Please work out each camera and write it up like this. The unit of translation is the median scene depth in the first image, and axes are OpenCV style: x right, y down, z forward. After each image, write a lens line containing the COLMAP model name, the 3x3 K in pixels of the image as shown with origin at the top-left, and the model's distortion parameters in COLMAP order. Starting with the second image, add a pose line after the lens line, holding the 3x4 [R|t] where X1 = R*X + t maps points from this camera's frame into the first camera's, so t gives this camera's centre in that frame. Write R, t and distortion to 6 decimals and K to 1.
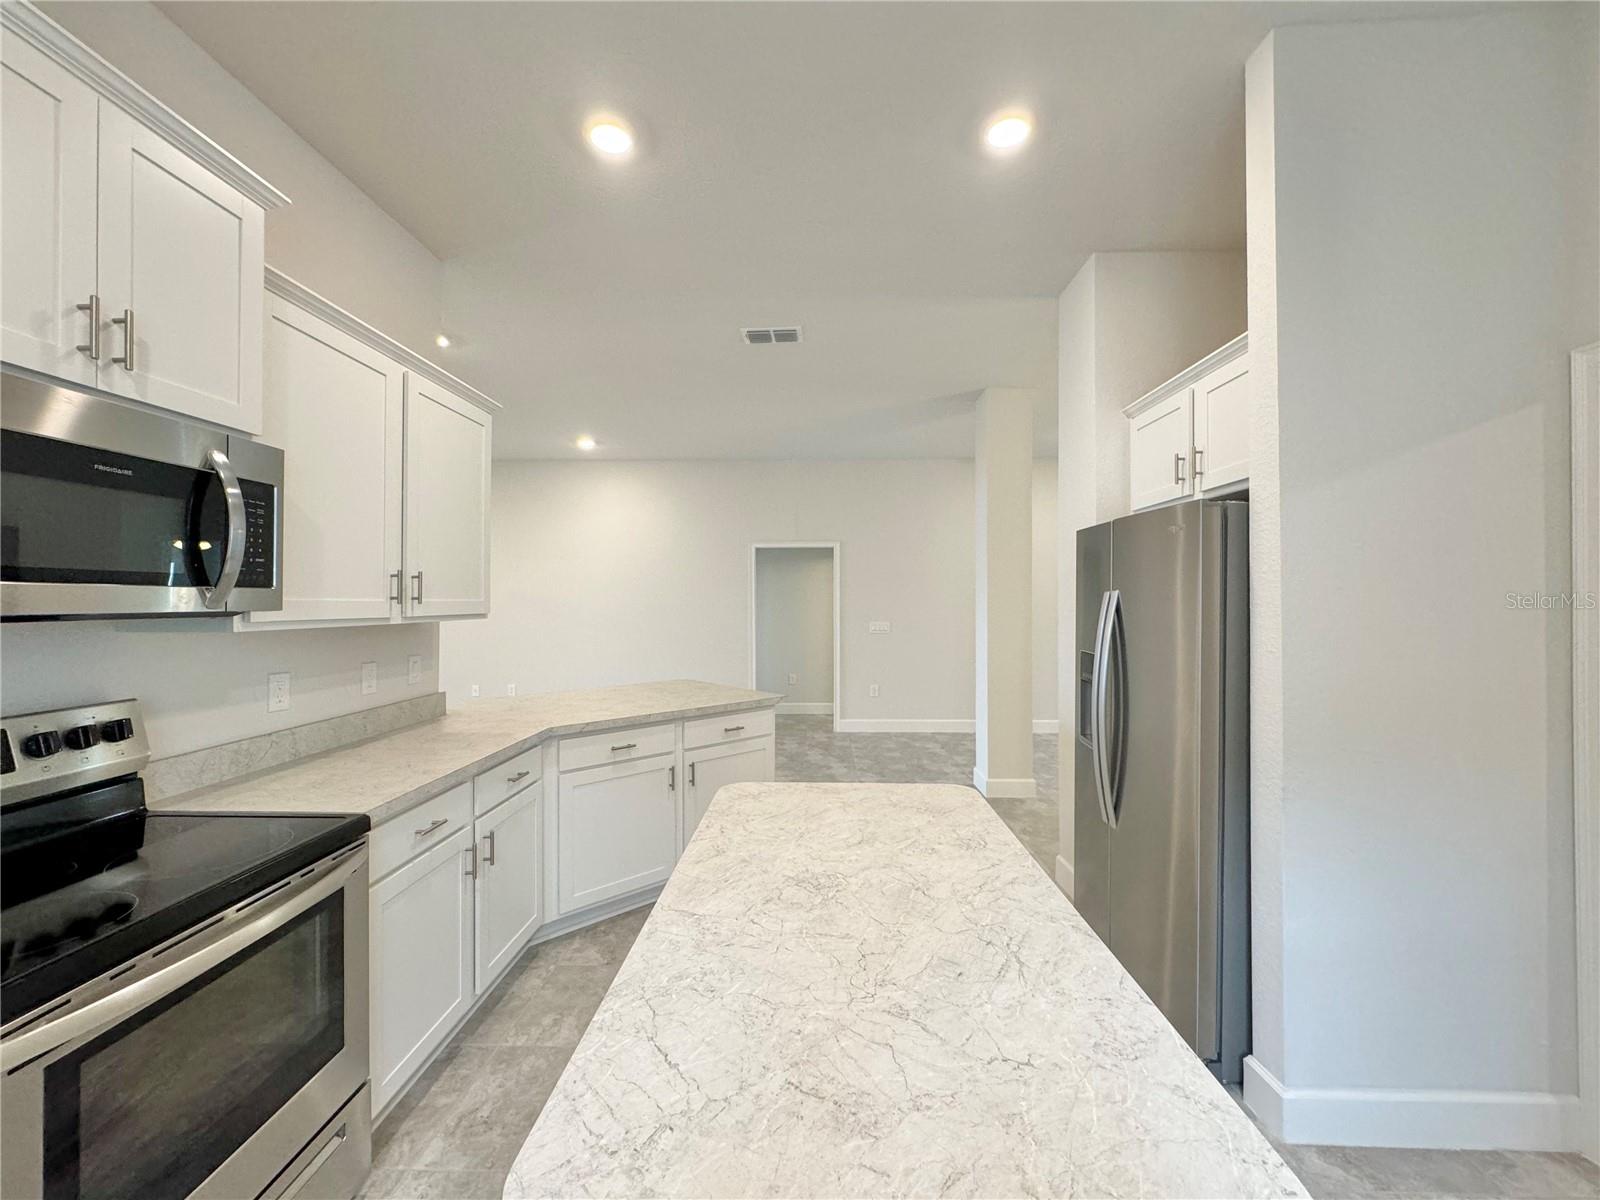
lens RADIAL K [[637.3, 0, 802.3], [0, 637.3, 599.1], [0, 0, 1]] dist [-0.001030, 0.000650]
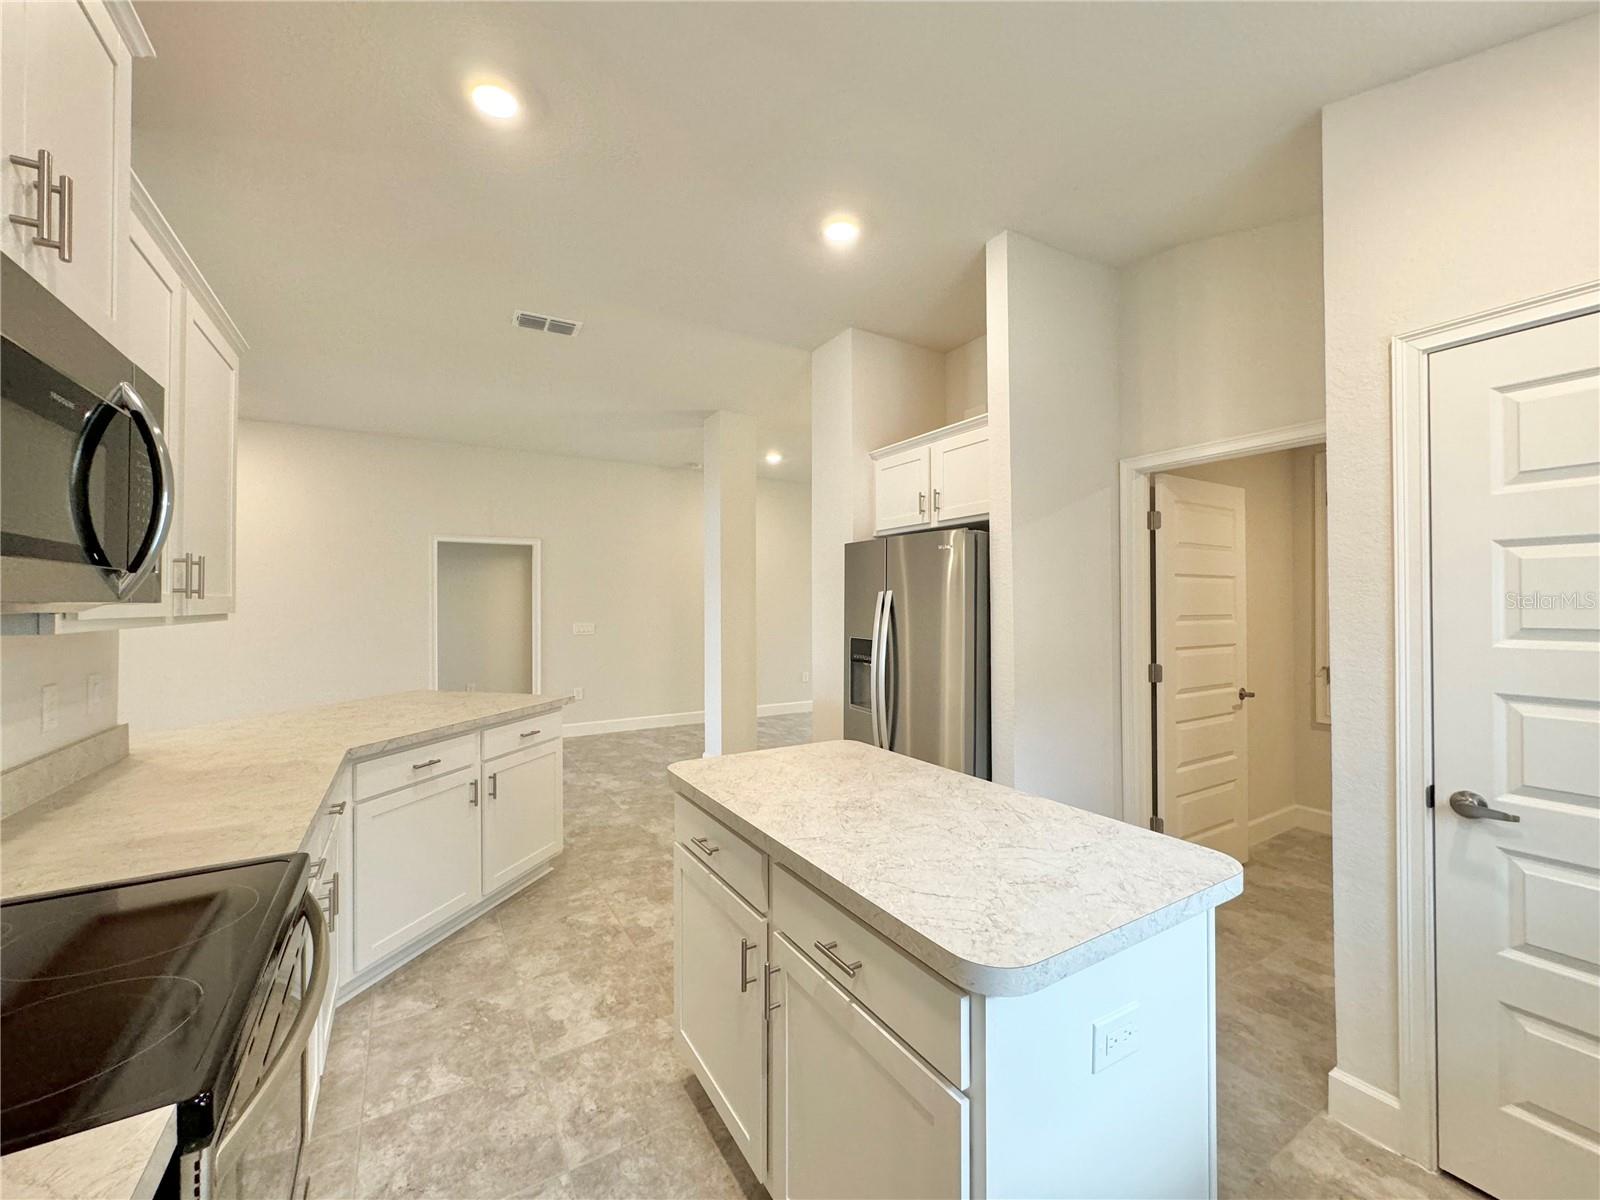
lens RADIAL K [[637.3, 0, 802.3], [0, 637.3, 599.1], [0, 0, 1]] dist [-0.001030, 0.000650]
pose [[0.838069, 0.002546, 0.545558, -0.395281], [0.000546, 0.999985, -0.005505, 0.011889], [-0.545564, 0.004912, 0.838055, -0.023263]]
